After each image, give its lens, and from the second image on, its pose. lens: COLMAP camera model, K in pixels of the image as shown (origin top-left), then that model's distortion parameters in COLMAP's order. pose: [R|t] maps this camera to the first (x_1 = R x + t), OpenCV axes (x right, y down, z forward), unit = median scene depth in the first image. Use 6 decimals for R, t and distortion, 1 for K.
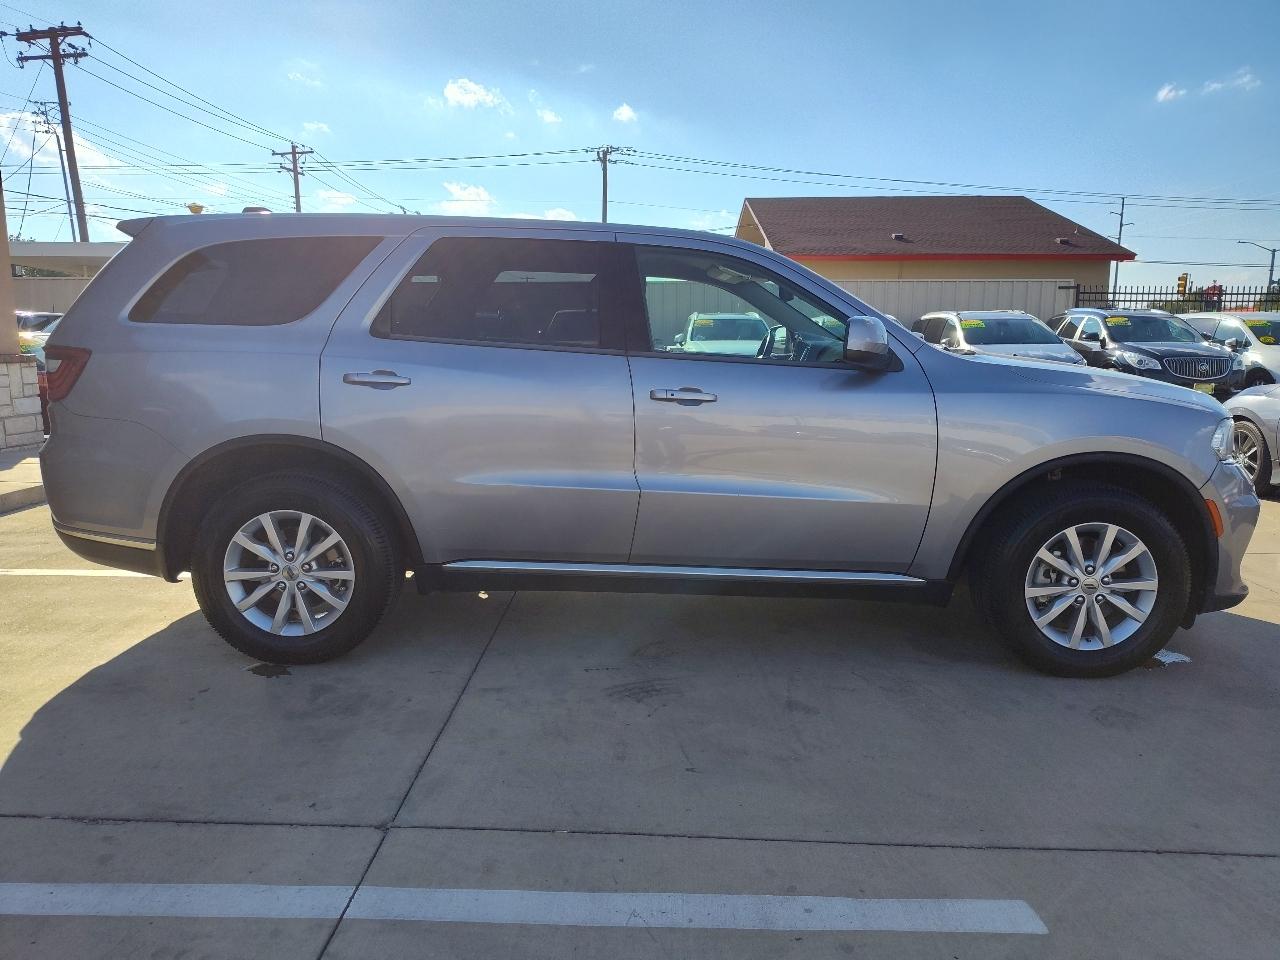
lens RADIAL K [[880.4, 0, 647.2], [0, 880.4, 485.9], [0, 0, 1]] dist [0.021543, -0.038732]
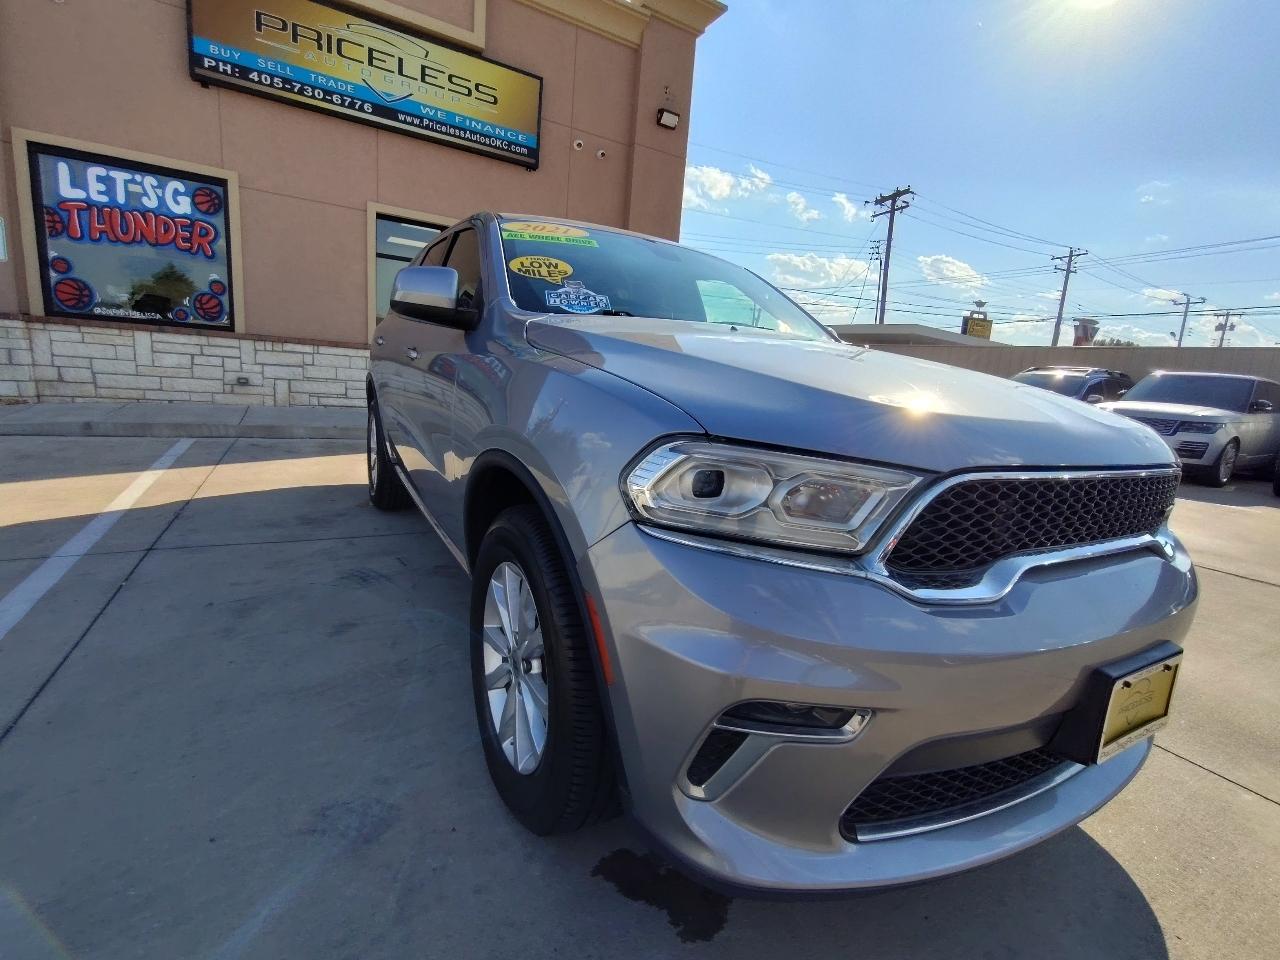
lens RADIAL K [[591.8, 0, 636.8], [0, 591.8, 486.4], [0, 0, 1]] dist [-0.010092, -0.000318]
pose [[0.495432, 0.203114, -0.844566, 0.110491], [-0.217987, 0.970237, 0.105463, -0.009856], [0.840850, 0.131854, 0.524963, 0.104118]]
